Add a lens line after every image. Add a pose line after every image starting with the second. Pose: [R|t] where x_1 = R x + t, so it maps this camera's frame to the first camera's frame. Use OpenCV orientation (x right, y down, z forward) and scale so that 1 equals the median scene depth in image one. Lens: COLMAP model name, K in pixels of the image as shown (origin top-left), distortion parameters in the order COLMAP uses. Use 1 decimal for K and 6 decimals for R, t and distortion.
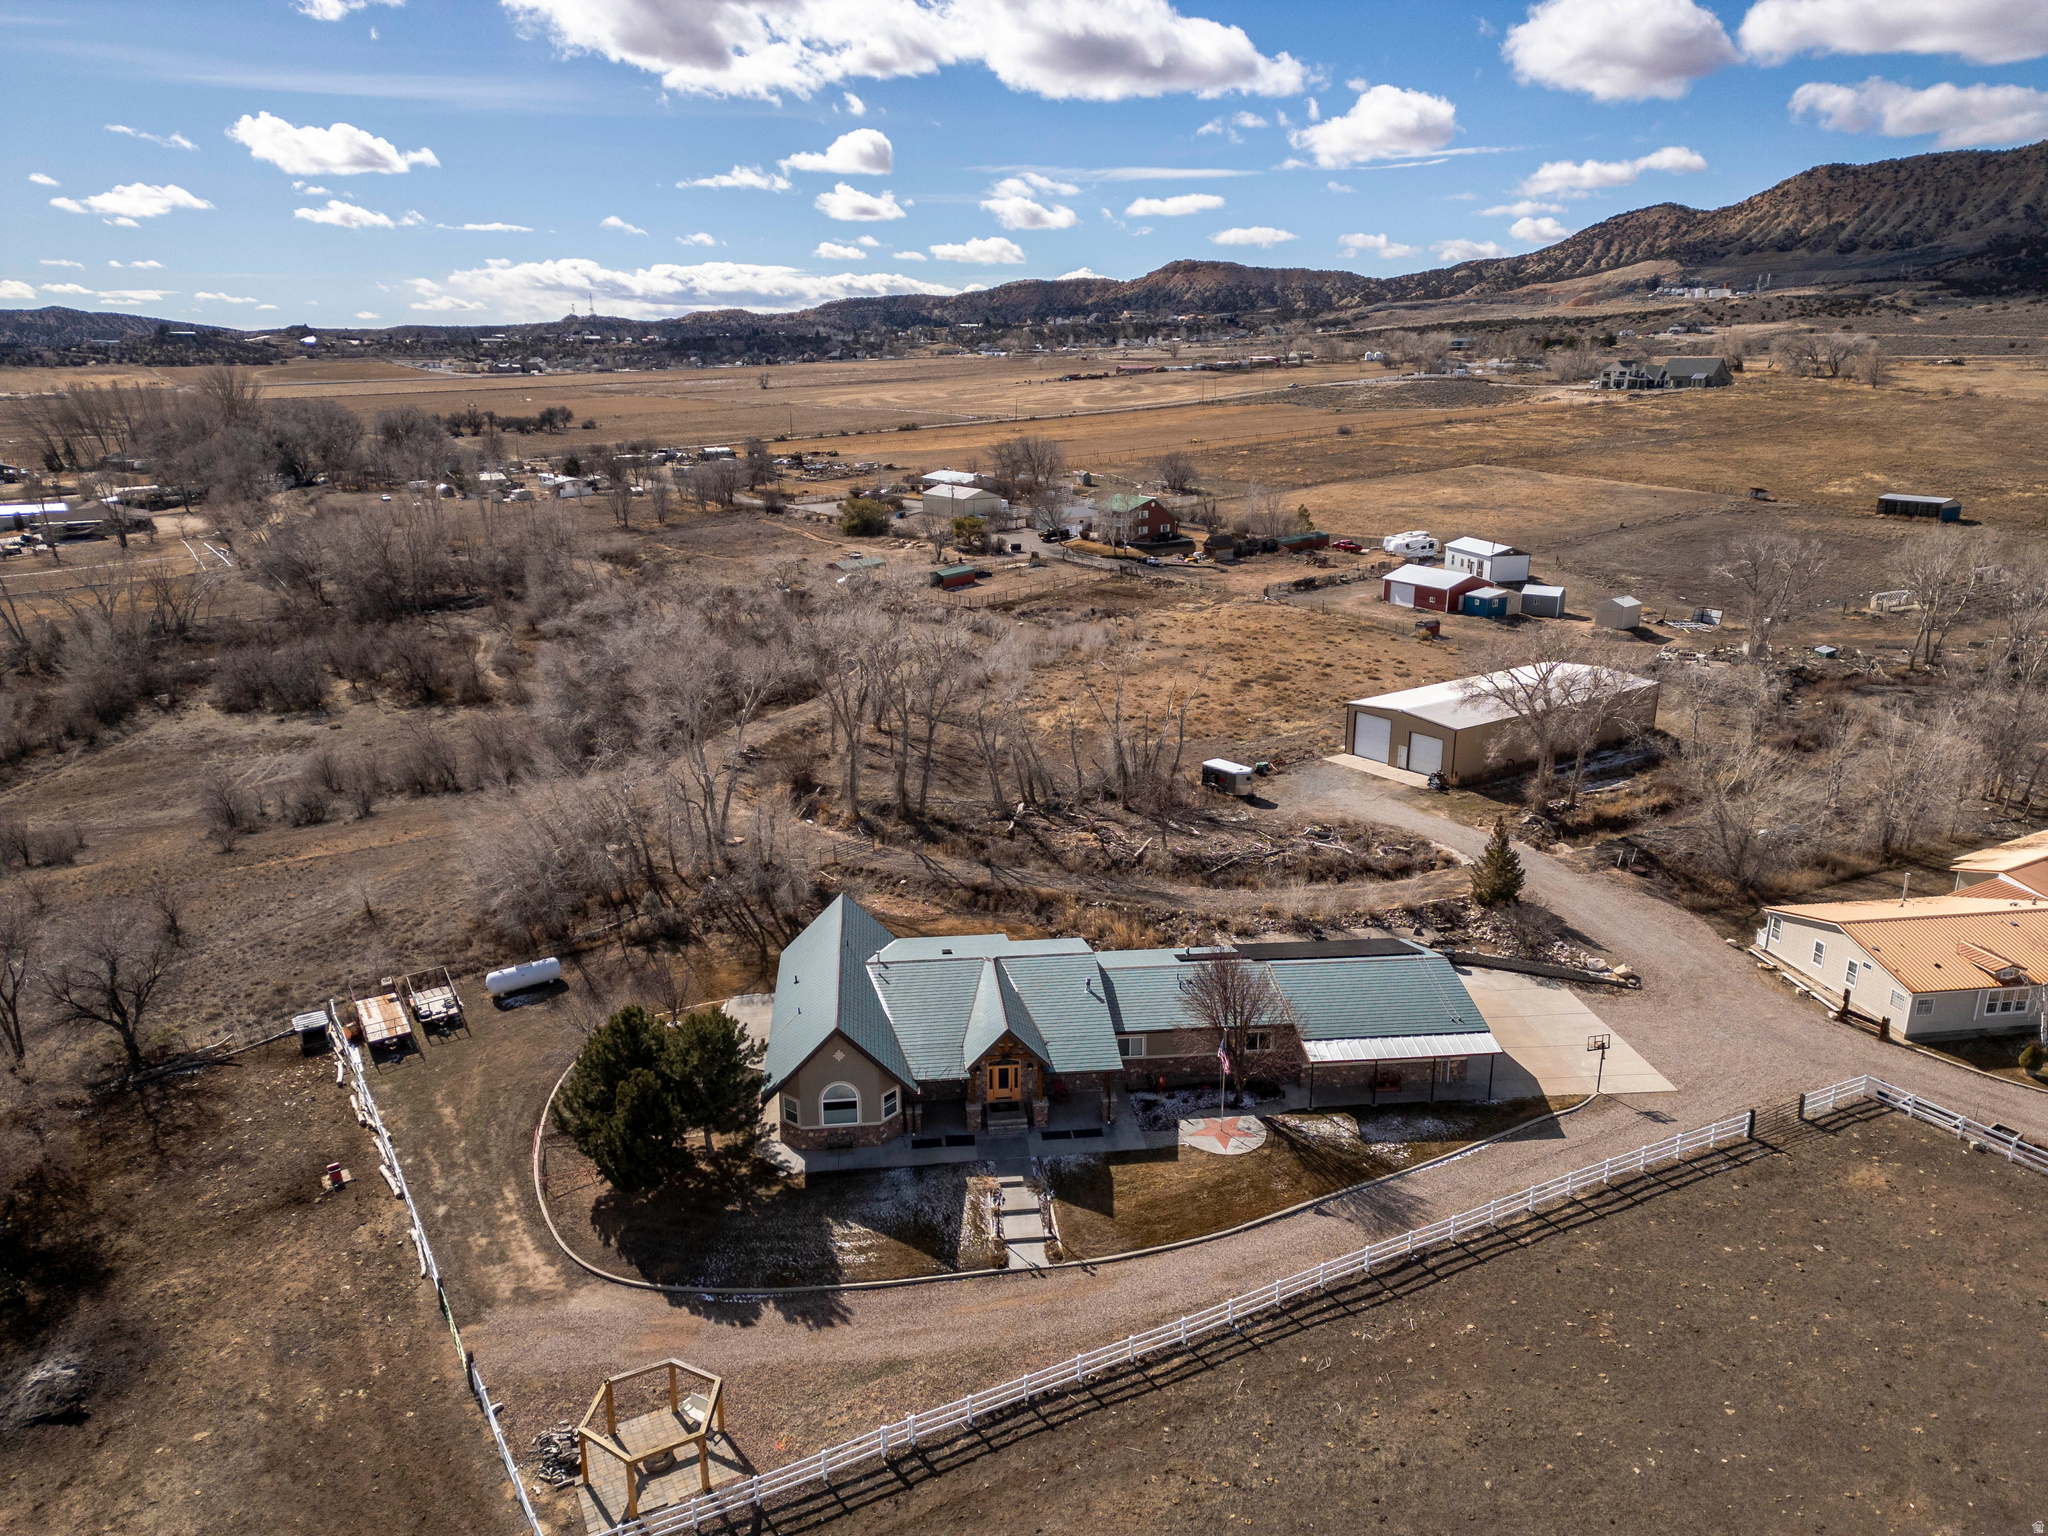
lens RADIAL K [[1412.6, 0, 1028.5], [0, 1412.6, 776.3], [0, 0, 1]] dist [0.082749, -0.073029]
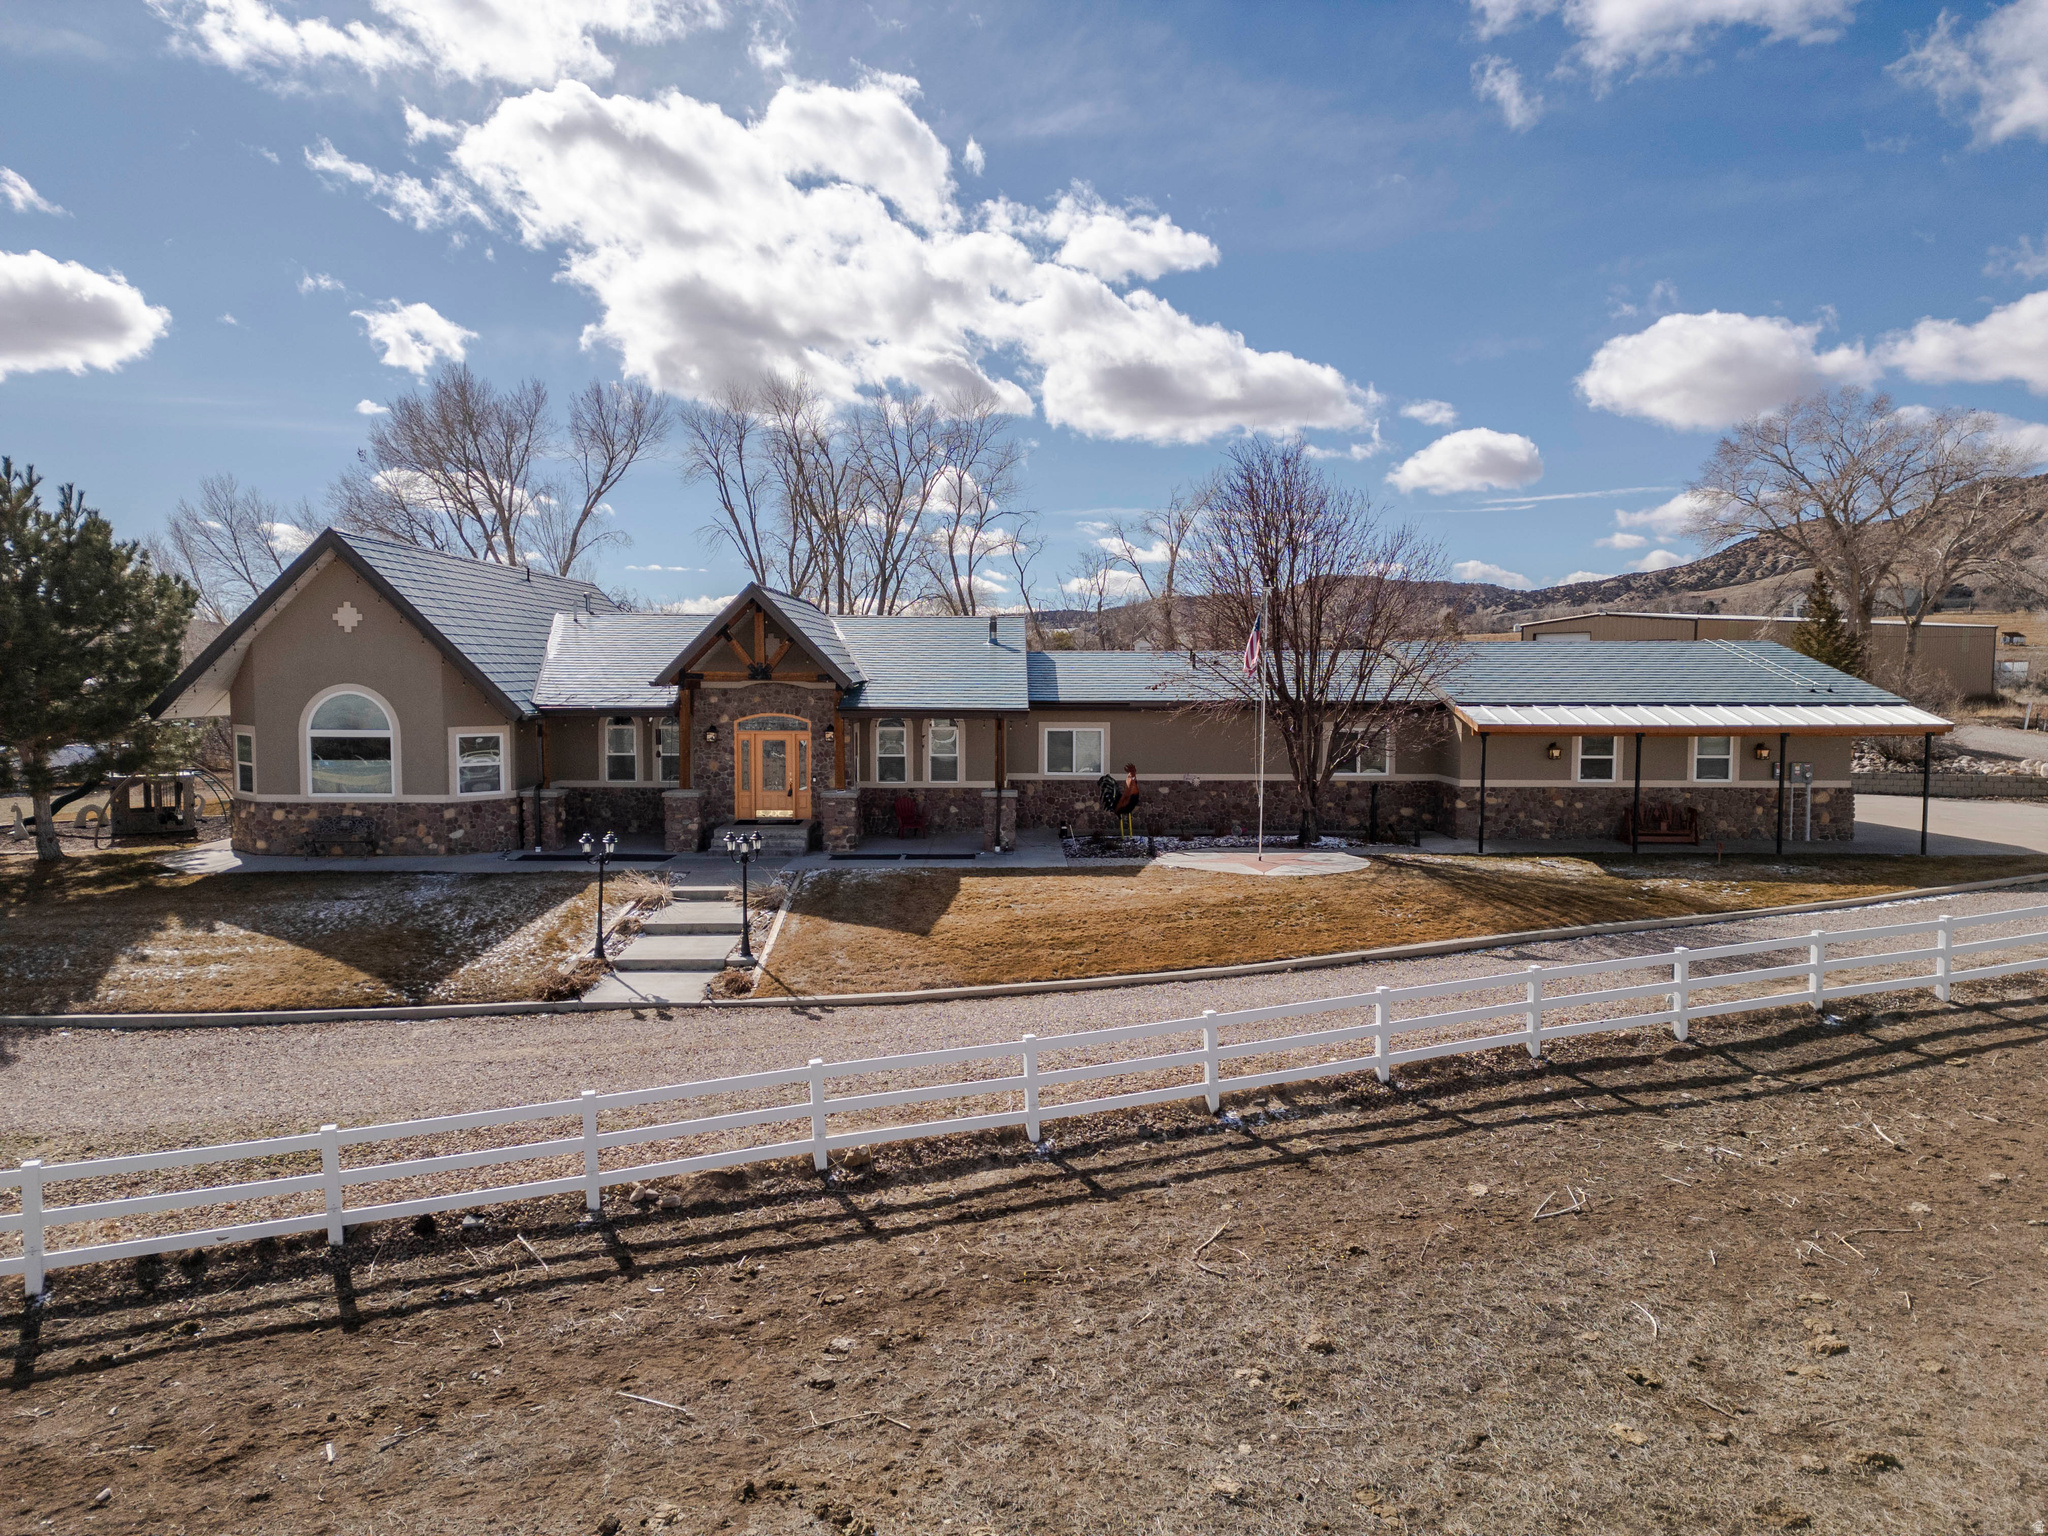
lens RADIAL K [[1412.6, 0, 1028.5], [0, 1412.6, 776.3], [0, 0, 1]] dist [0.082749, -0.073029]
pose [[0.994581, 0.010420, -0.103437, 0.075421], [-0.032822, 0.975548, -0.217322, 0.215285], [0.098643, 0.219539, 0.970604, 0.397471]]
